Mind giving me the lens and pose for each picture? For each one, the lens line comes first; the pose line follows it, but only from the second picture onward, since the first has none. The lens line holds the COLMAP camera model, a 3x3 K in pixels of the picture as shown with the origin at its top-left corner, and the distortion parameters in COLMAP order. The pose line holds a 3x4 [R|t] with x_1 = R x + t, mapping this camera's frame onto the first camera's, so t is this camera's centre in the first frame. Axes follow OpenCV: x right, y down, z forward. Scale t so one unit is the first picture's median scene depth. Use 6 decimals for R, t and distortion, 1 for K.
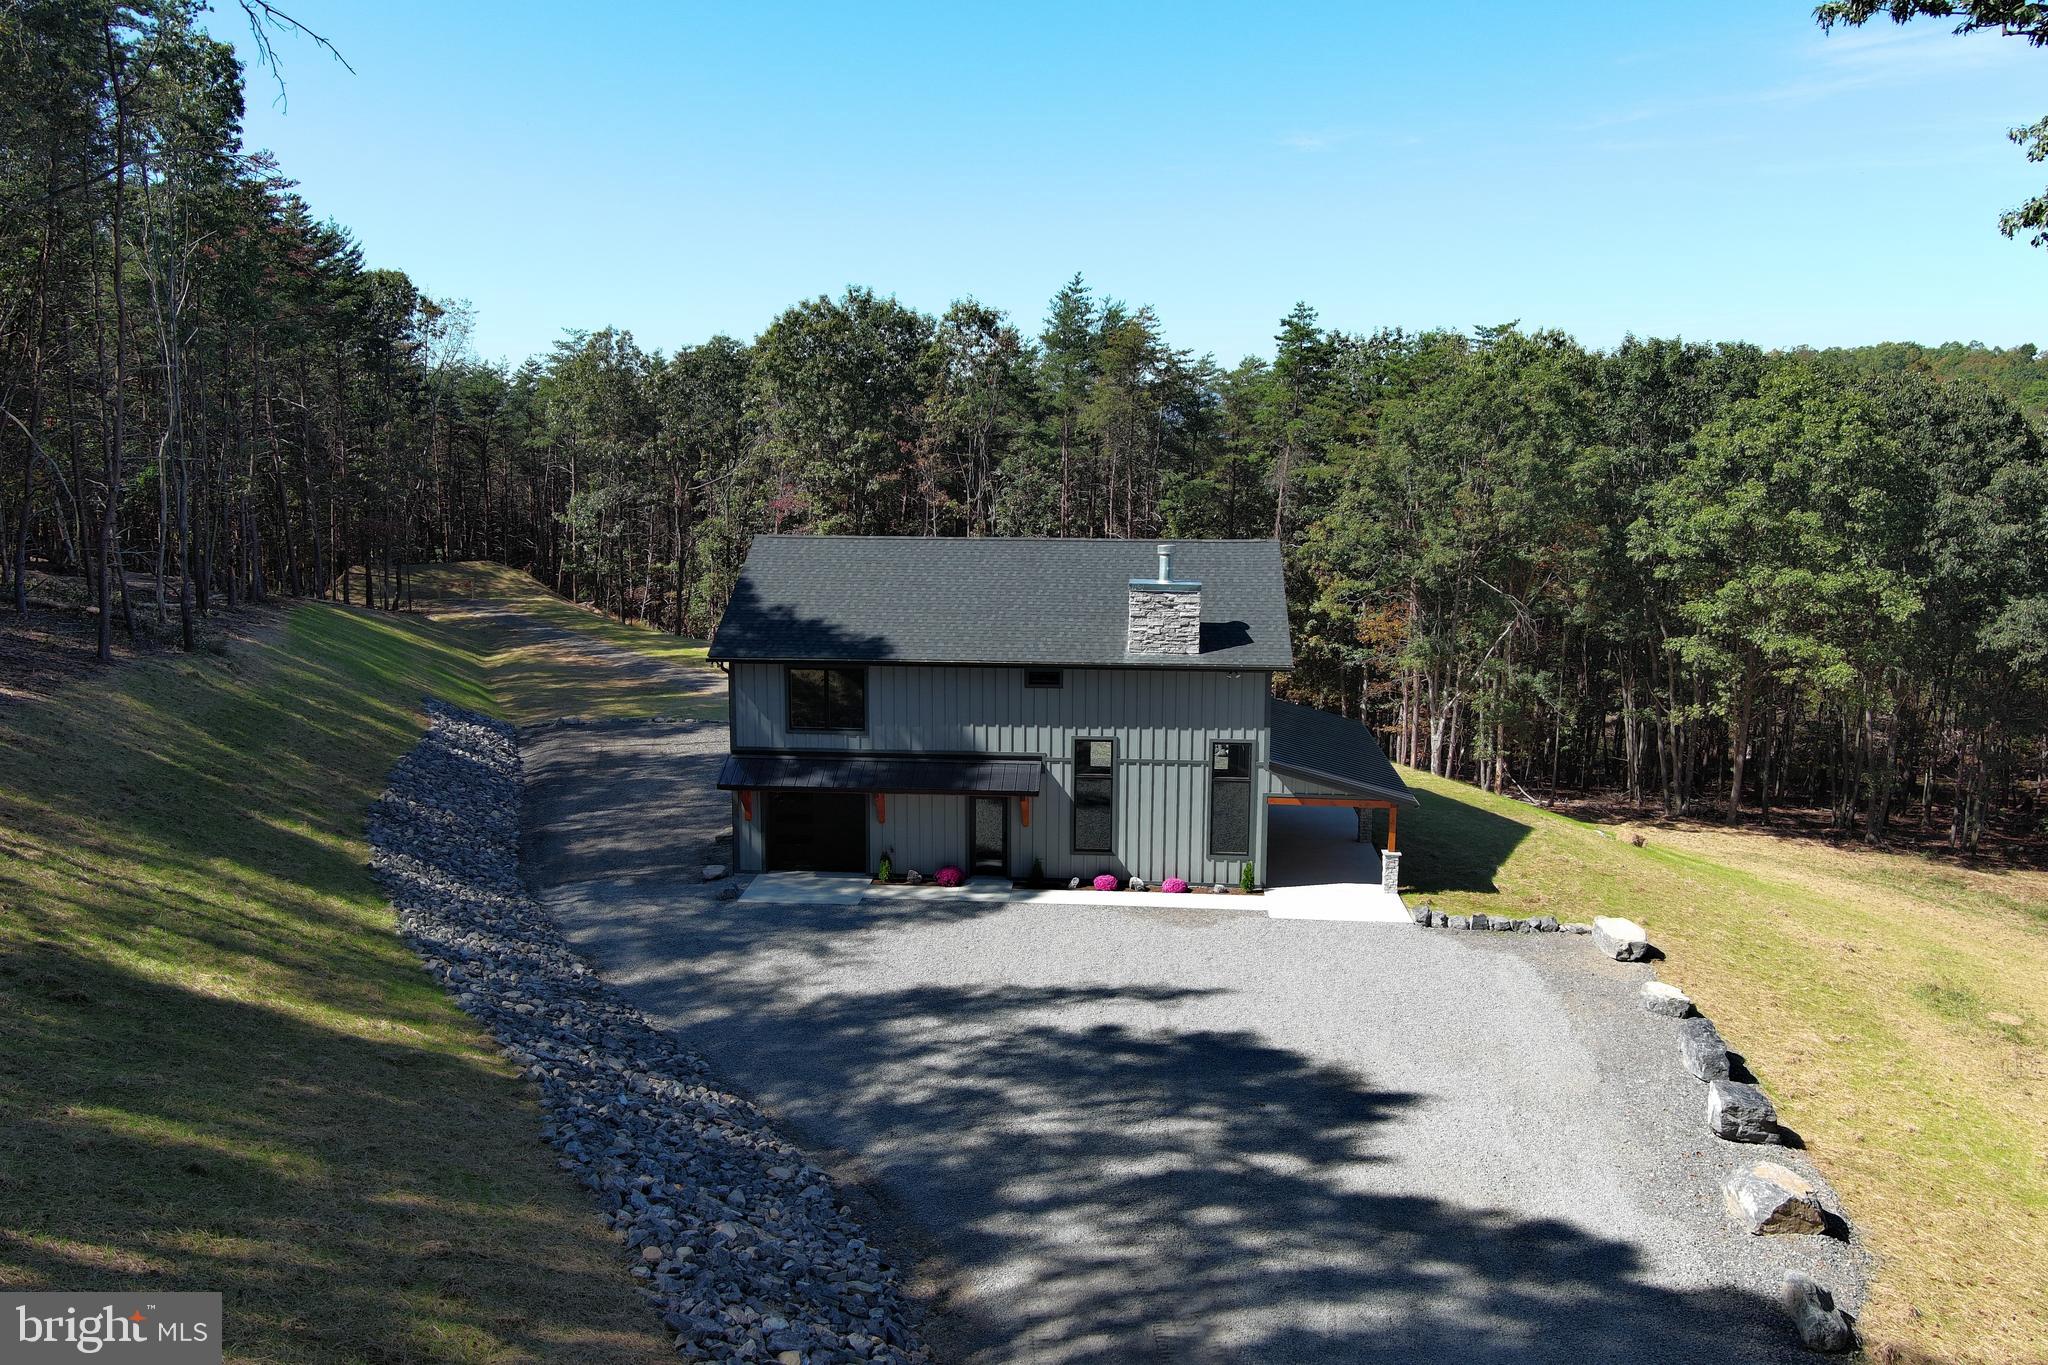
lens RADIAL K [[1589.6, 0, 1023.8], [0, 1589.6, 675.5], [0, 0, 1]] dist [0.007832, 0.005752]
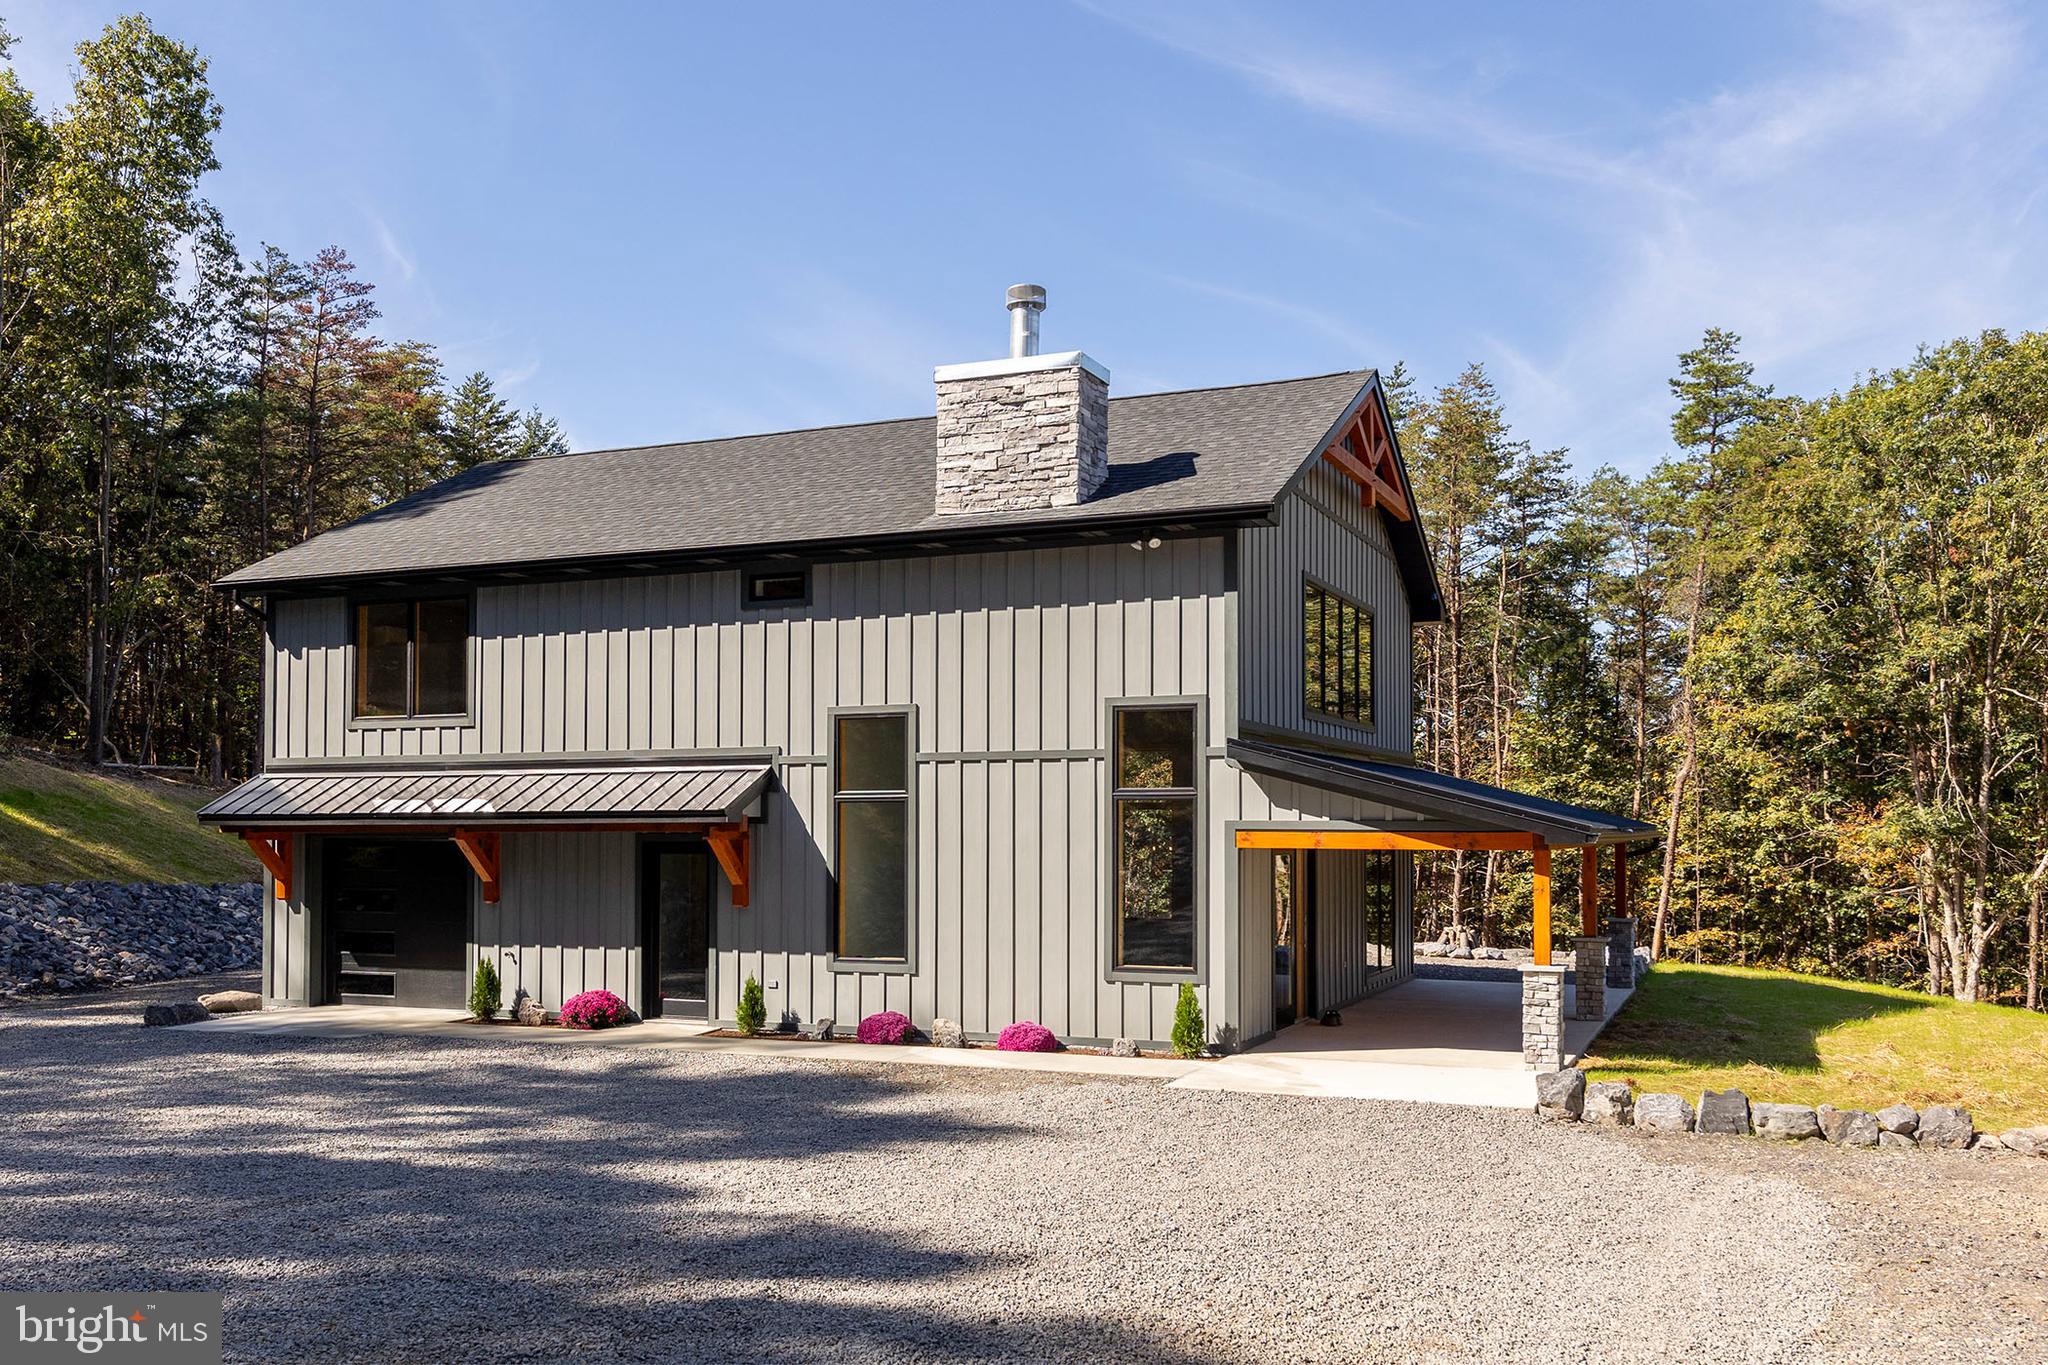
lens RADIAL K [[1758.4, 0, 1051.7], [0, 1758.4, 790.2], [0, 0, 1]] dist [0.008655, 0.005715]
pose [[0.951551, -0.015853, -0.307082, 0.246856], [-0.040702, 0.983388, -0.176891, 0.148461], [0.304785, 0.180820, 0.935099, 0.536579]]
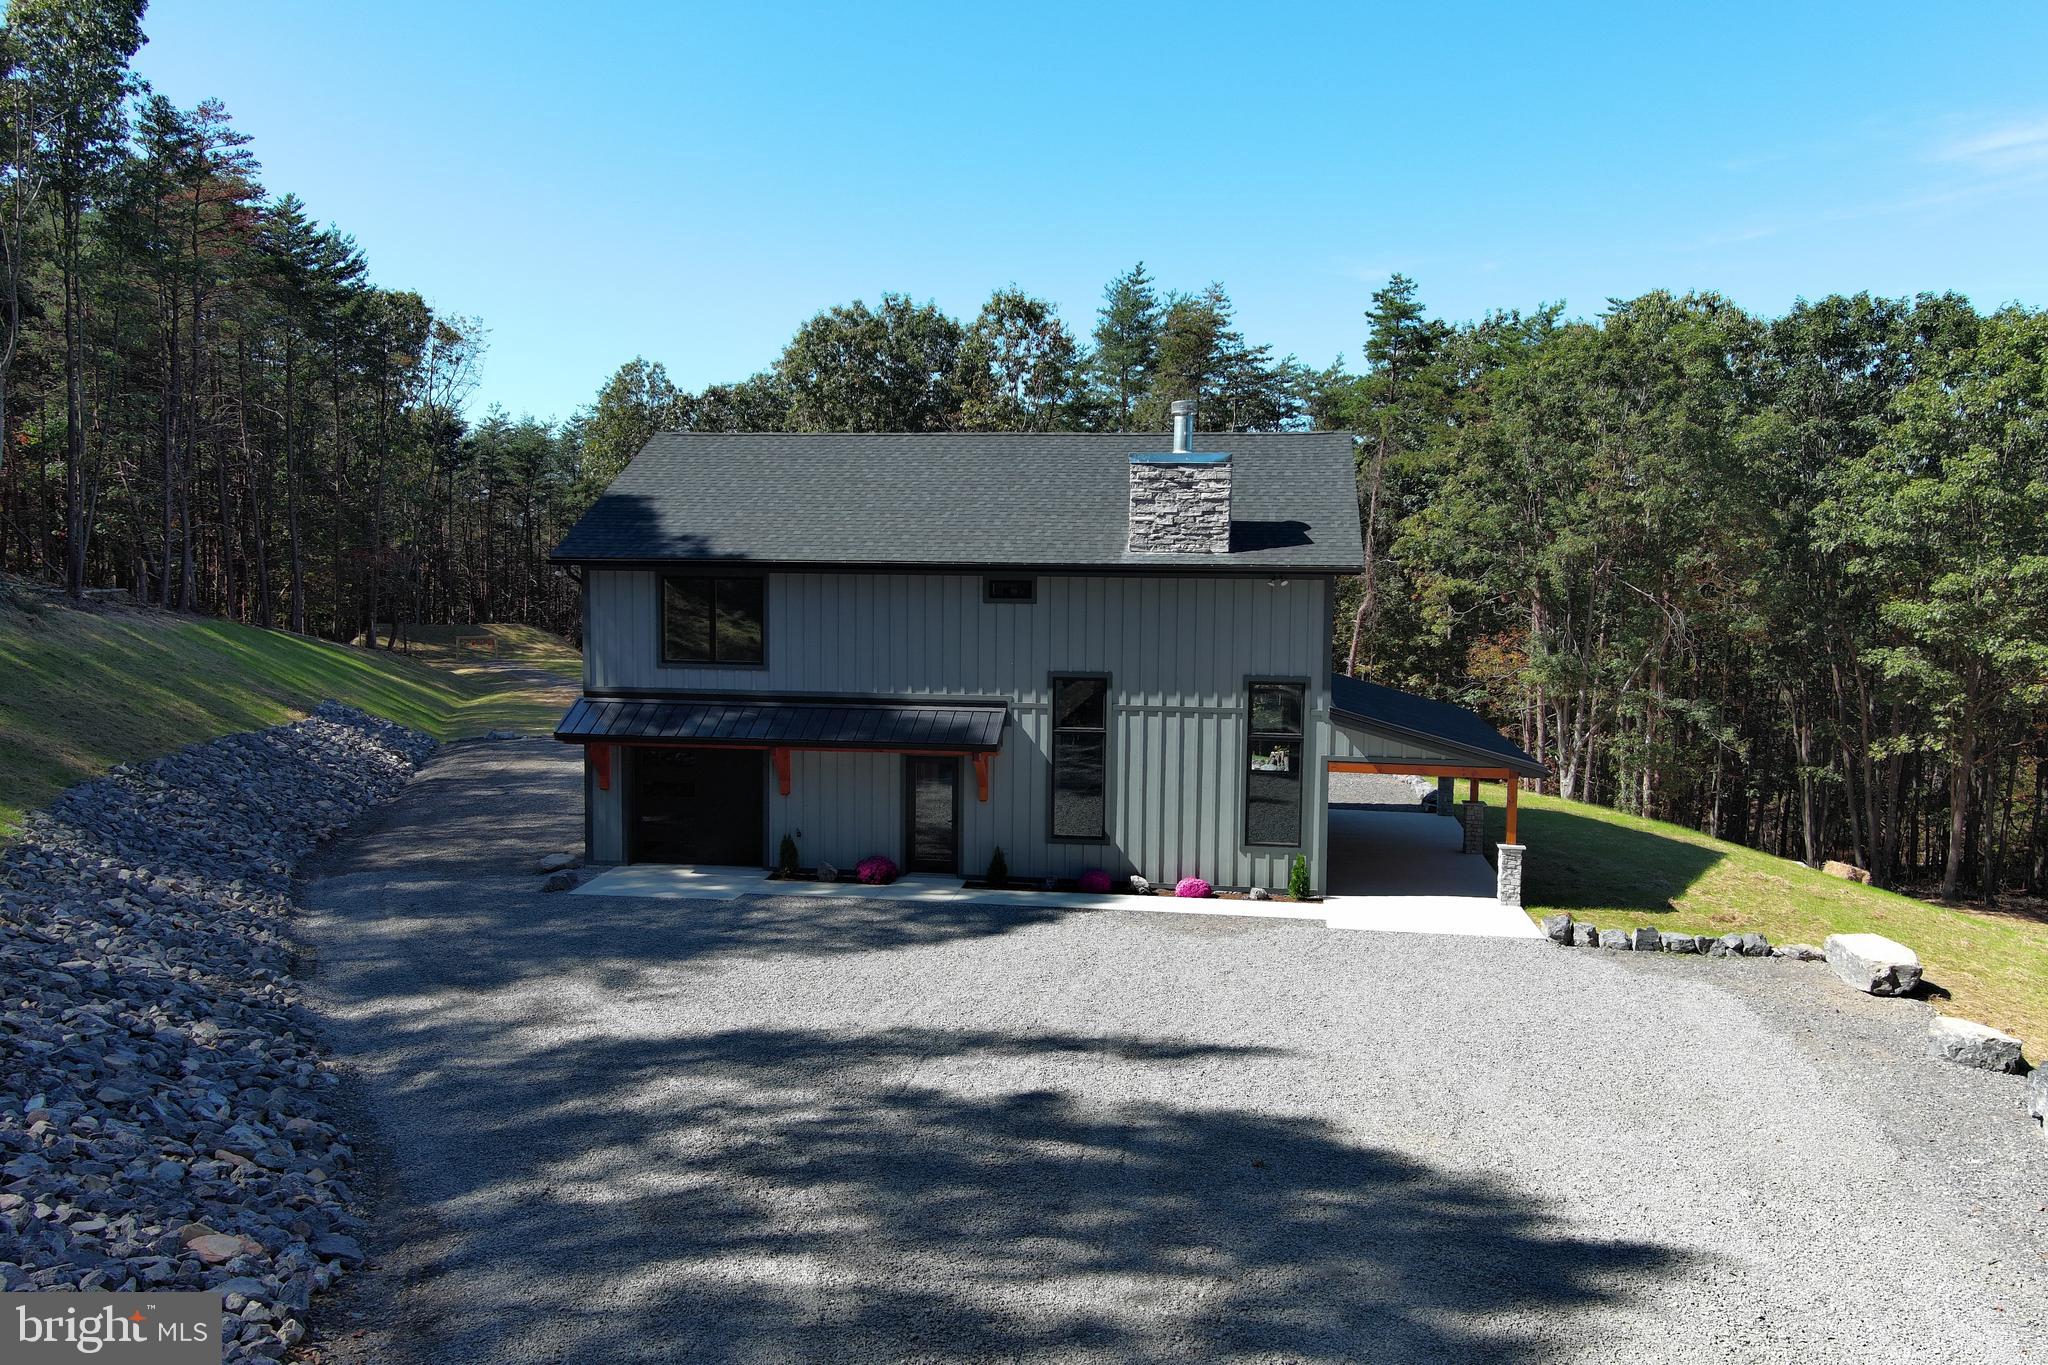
lens RADIAL K [[1589.6, 0, 1020.8], [0, 1589.6, 683.2], [0, 0, 1]] dist [0.007832, 0.005752]
pose [[0.997413, 0.011421, -0.070964, 0.067170], [-0.017176, 0.996564, -0.081026, 0.099279], [0.069795, 0.082036, 0.994182, 0.292217]]
